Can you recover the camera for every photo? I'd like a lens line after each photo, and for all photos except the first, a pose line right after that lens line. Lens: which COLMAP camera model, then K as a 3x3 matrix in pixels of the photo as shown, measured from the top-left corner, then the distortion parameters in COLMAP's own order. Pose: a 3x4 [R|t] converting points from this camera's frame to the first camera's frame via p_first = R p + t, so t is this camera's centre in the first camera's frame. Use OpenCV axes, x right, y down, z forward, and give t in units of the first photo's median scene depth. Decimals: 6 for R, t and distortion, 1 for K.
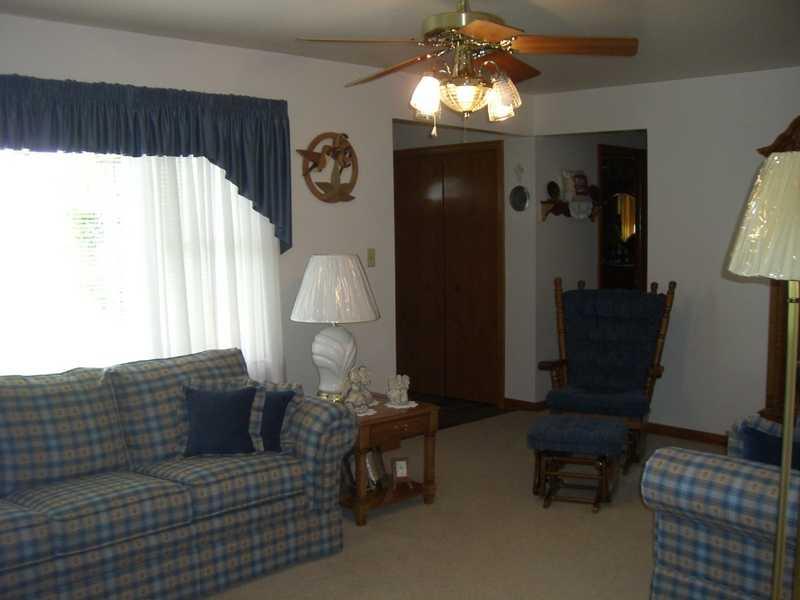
lens RADIAL K [[867.5, 0, 400.0], [0, 867.5, 300.0], [0, 0, 1]] dist [-0.241358, 0.290278]
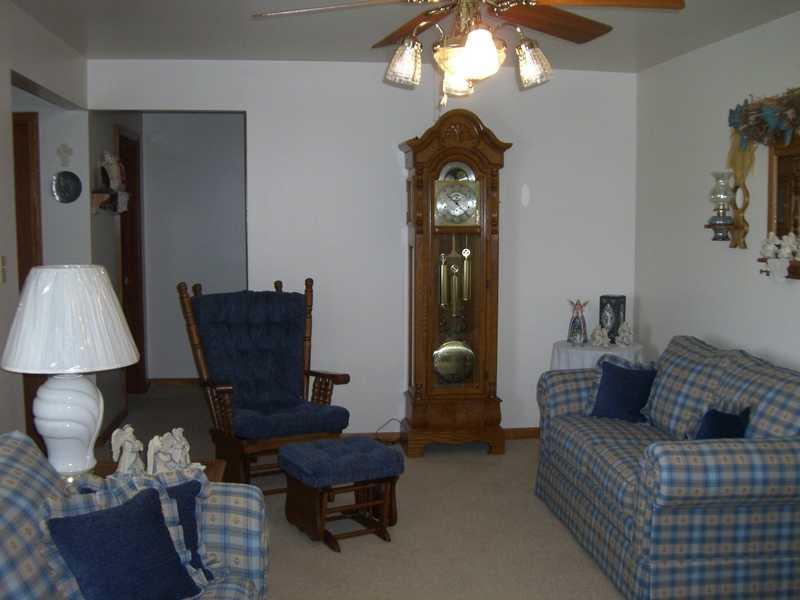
lens RADIAL K [[867.5, 0, 400.0], [0, 867.5, 300.0], [0, 0, 1]] dist [-0.241358, 0.290278]
pose [[0.618643, -0.071097, 0.782449, -0.590711], [0.061472, 0.997224, 0.042009, -0.052734], [-0.783264, 0.022110, 0.621296, 0.551255]]
